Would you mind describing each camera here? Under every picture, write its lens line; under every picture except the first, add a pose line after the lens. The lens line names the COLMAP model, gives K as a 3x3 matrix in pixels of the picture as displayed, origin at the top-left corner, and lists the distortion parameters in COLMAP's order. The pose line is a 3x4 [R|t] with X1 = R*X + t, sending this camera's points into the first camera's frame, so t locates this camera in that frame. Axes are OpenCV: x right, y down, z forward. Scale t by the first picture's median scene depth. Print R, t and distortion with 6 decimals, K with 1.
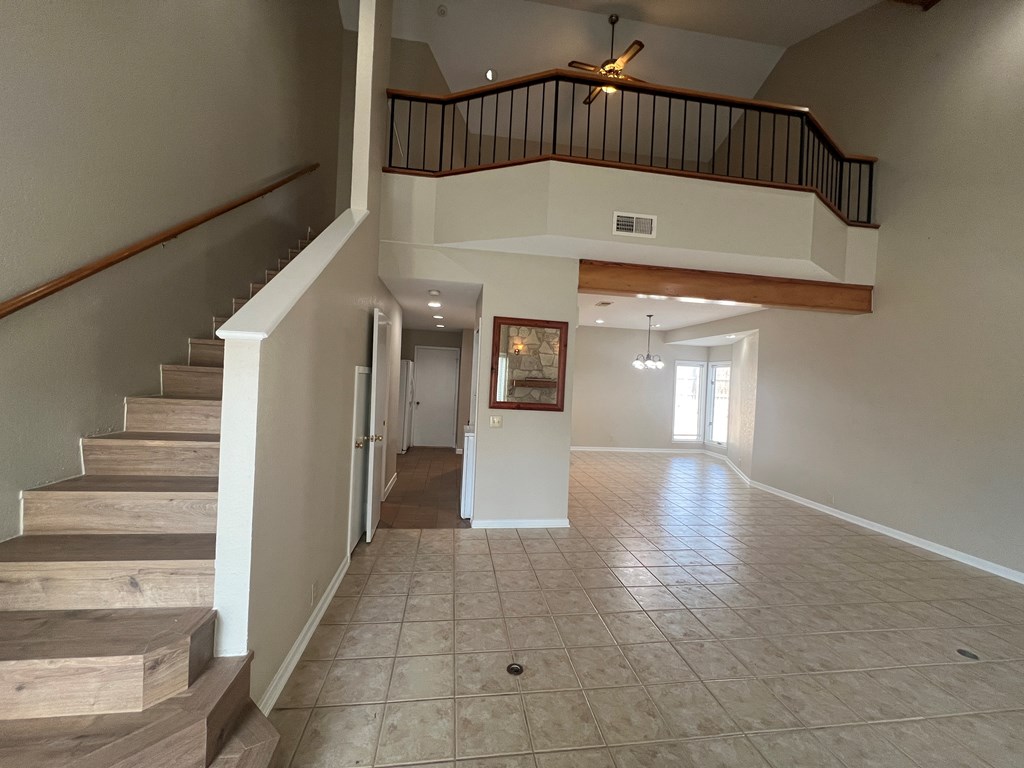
lens RADIAL K [[407.0, 0, 509.7], [0, 407.0, 380.5], [0, 0, 1]] dist [-0.000562, 0.000167]
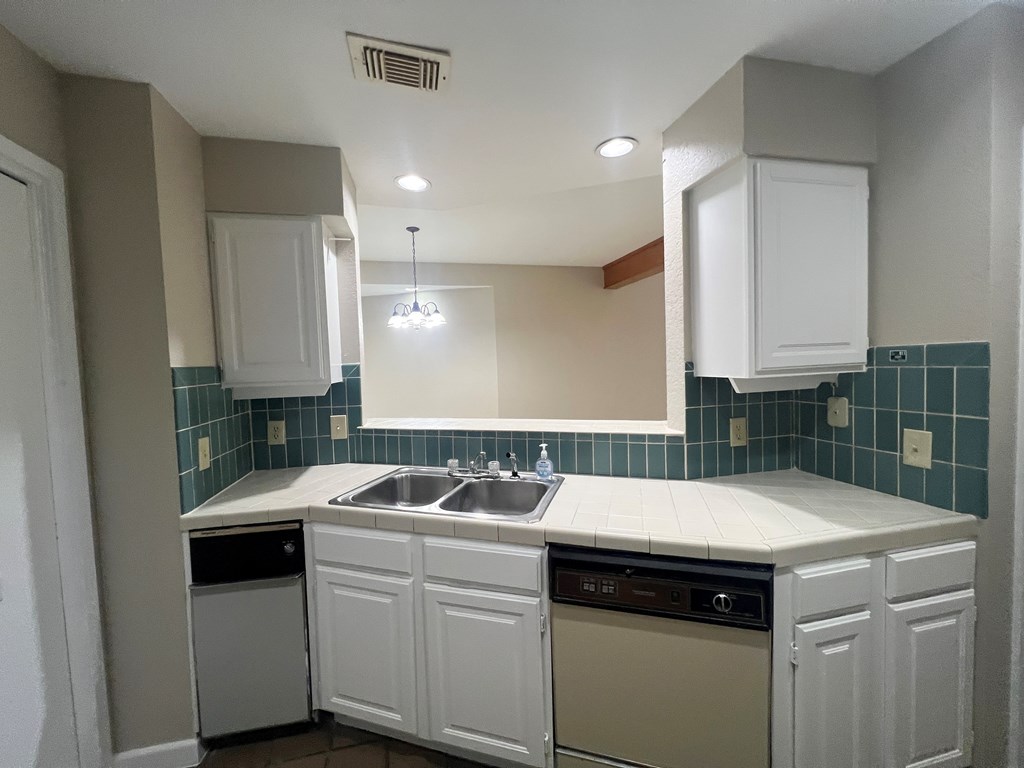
lens RADIAL K [[409.2, 0, 508.8], [0, 409.2, 381.1], [0, 0, 1]] dist [-0.000819, -0.000039]
pose [[-0.091394, -0.088726, 0.991854, -0.241269], [0.030276, 0.995315, 0.091826, -0.005806], [-0.995354, 0.038422, -0.088280, 1.033348]]
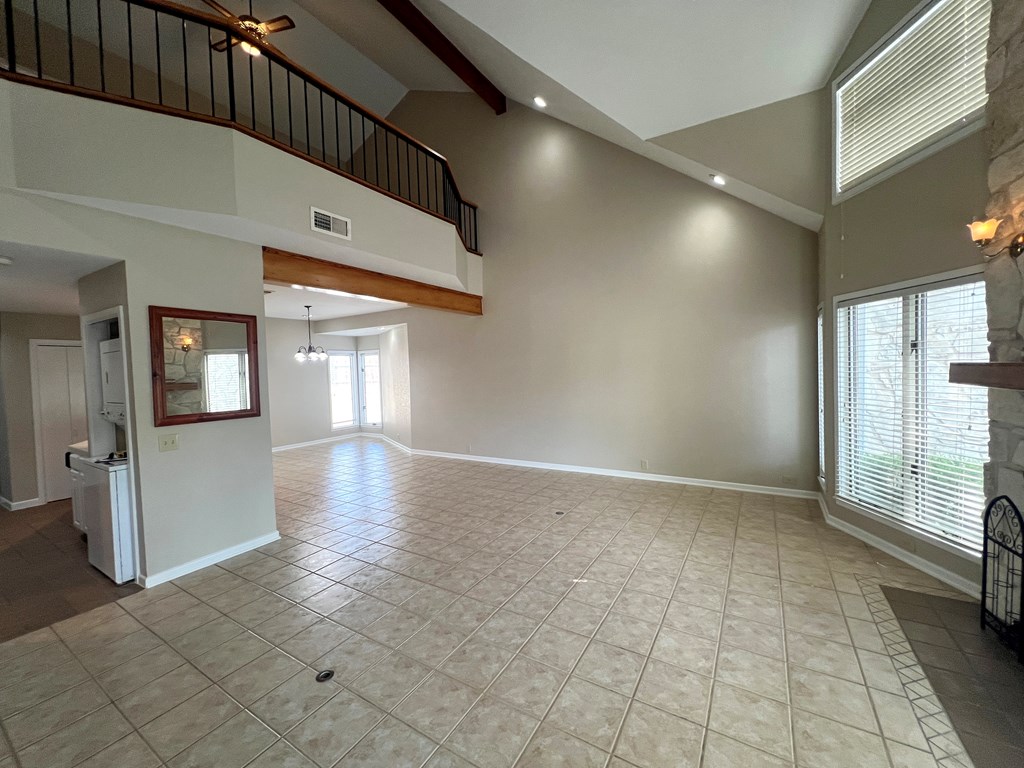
lens RADIAL K [[409.2, 0, 508.8], [0, 409.2, 381.1], [0, 0, 1]] dist [-0.000819, -0.000039]
pose [[0.639140, -0.090088, 0.763796, -0.127820], [0.063359, 0.995908, 0.064447, -0.015232], [-0.766476, 0.007202, 0.642233, 0.000734]]
